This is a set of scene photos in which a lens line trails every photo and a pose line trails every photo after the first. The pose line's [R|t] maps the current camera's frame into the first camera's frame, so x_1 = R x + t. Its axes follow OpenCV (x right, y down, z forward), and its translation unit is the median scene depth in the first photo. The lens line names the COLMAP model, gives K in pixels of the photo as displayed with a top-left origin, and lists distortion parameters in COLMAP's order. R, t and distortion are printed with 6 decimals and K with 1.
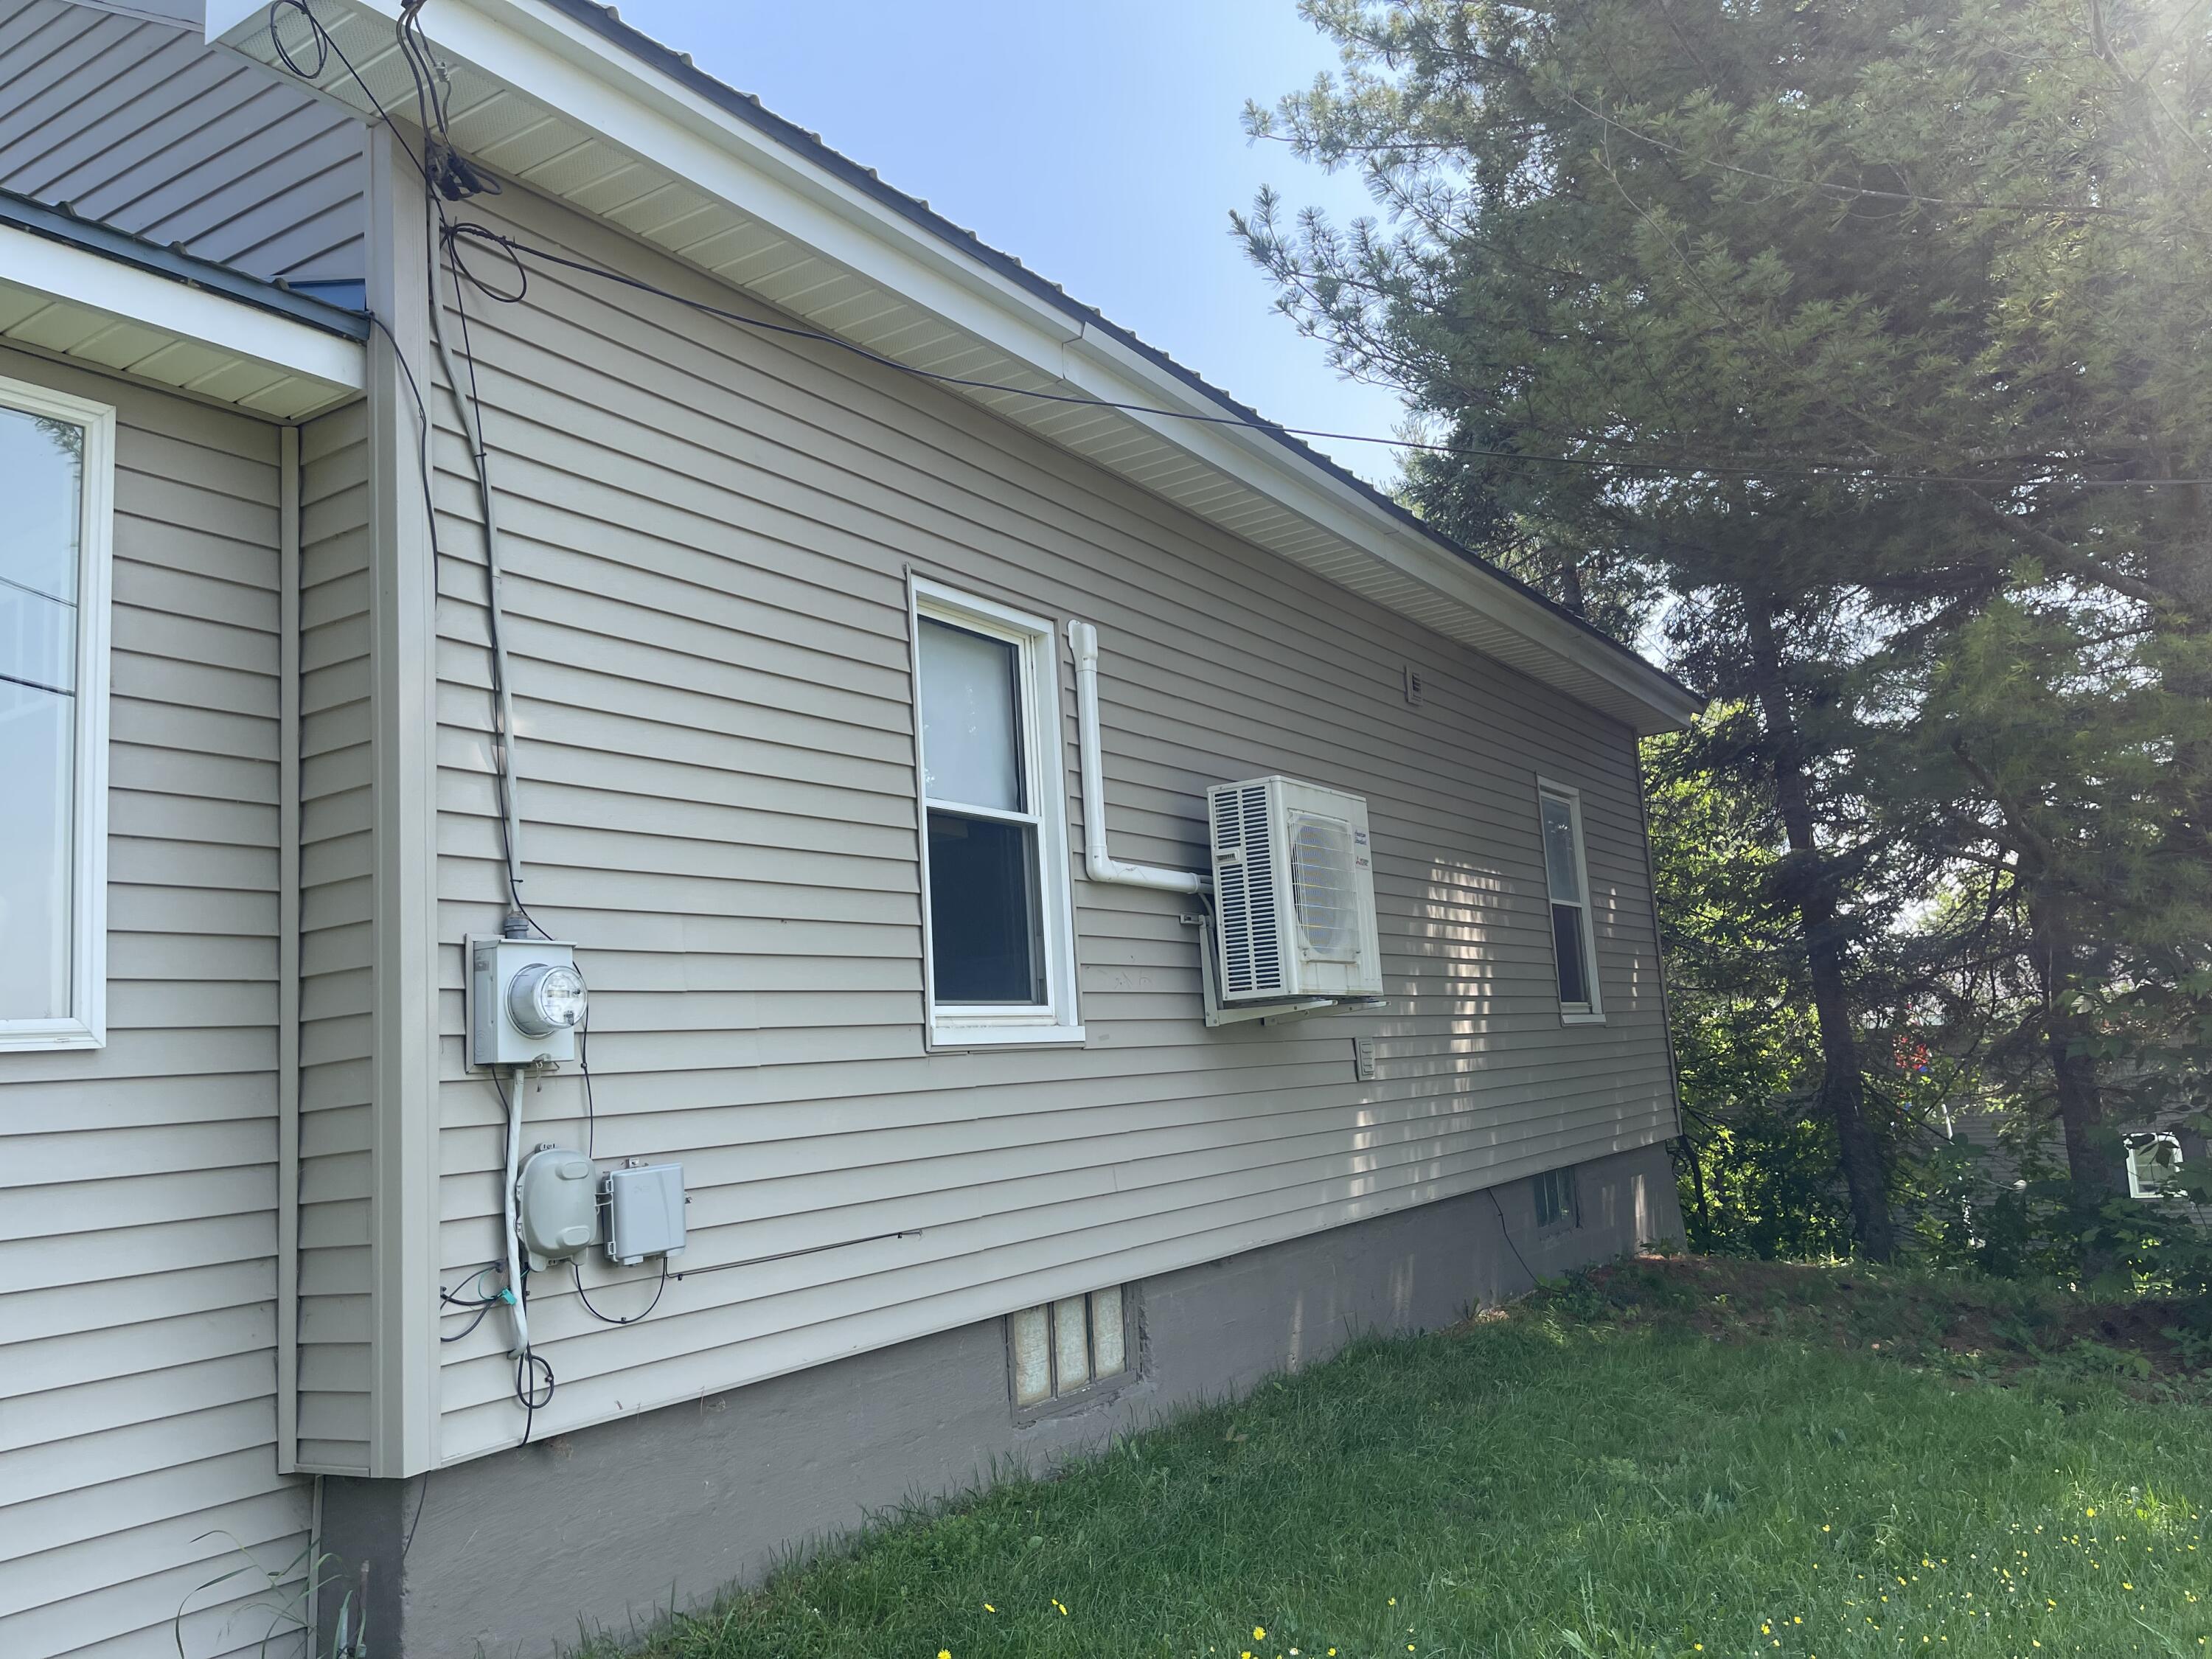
lens RADIAL K [[1658.7, 0, 1107.0], [0, 1658.7, 818.5], [0, 0, 1]] dist [0.053954, -0.091994]
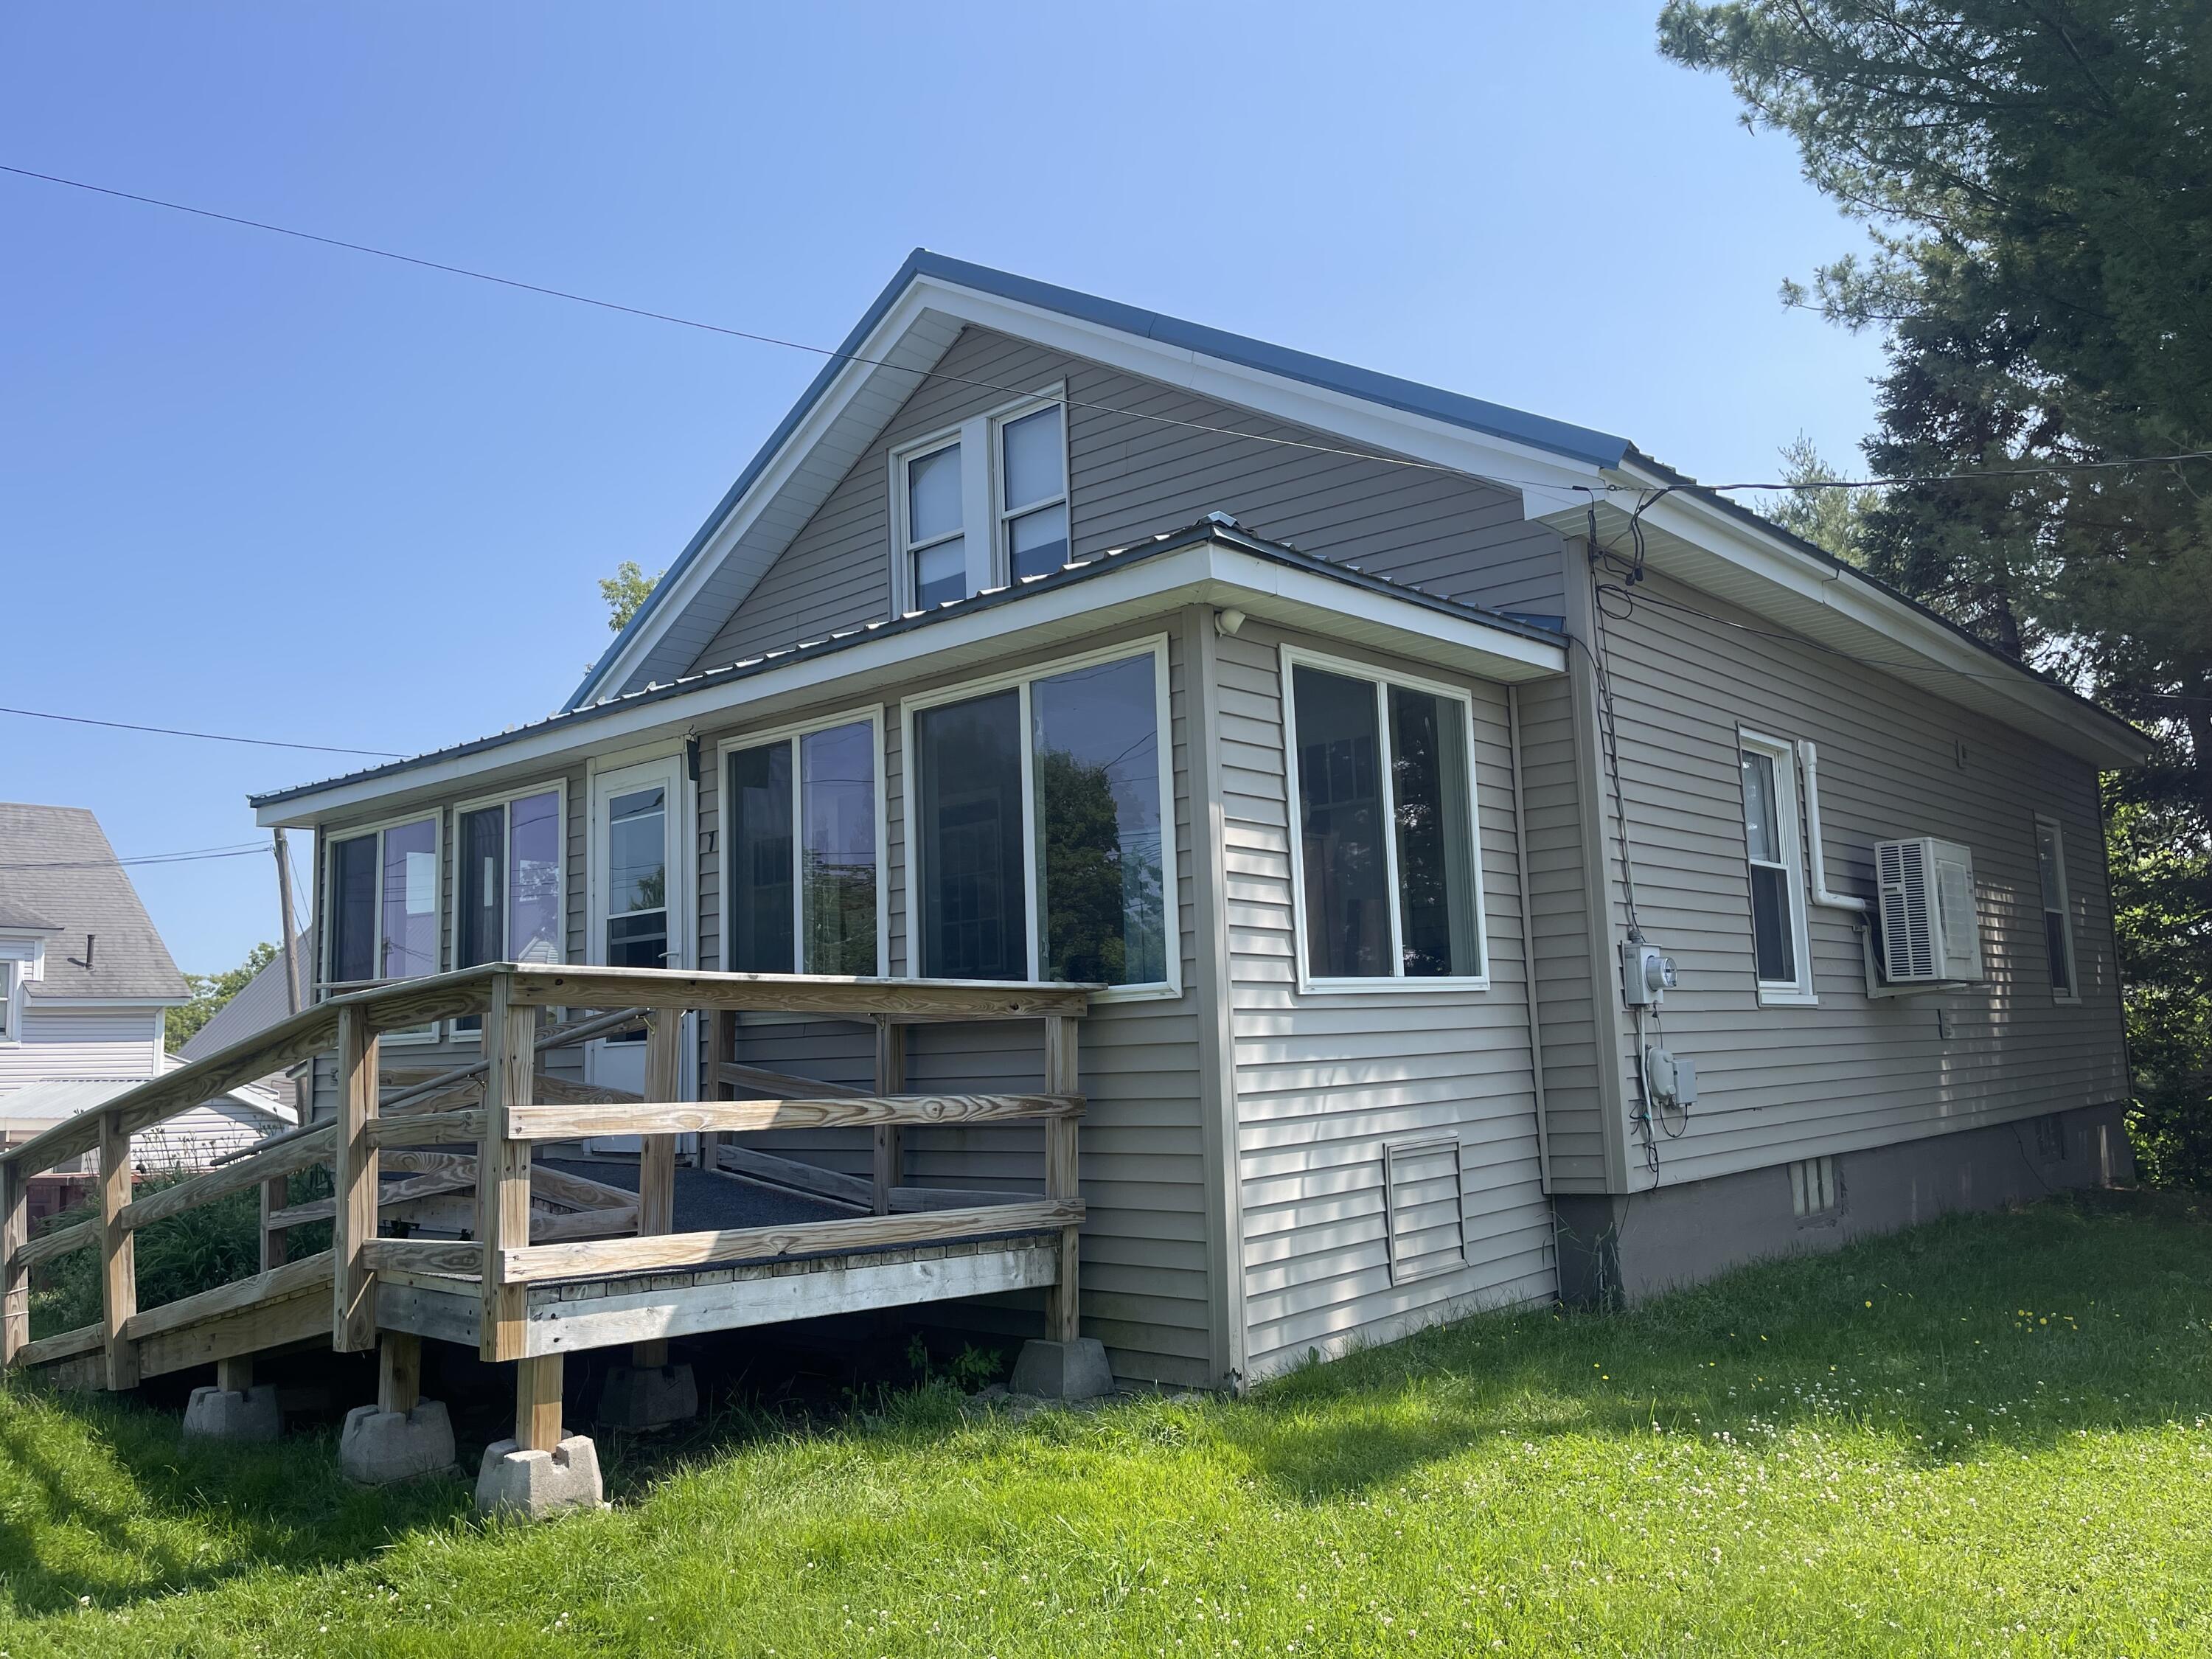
lens RADIAL K [[1607.3, 0, 1100.6], [0, 1607.3, 835.6], [0, 0, 1]] dist [0.057015, -0.074581]
pose [[0.984108, 0.012752, -0.177112, -0.381150], [-0.007617, 0.999531, 0.029645, -0.065252], [0.177408, -0.027824, 0.983744, -0.610329]]
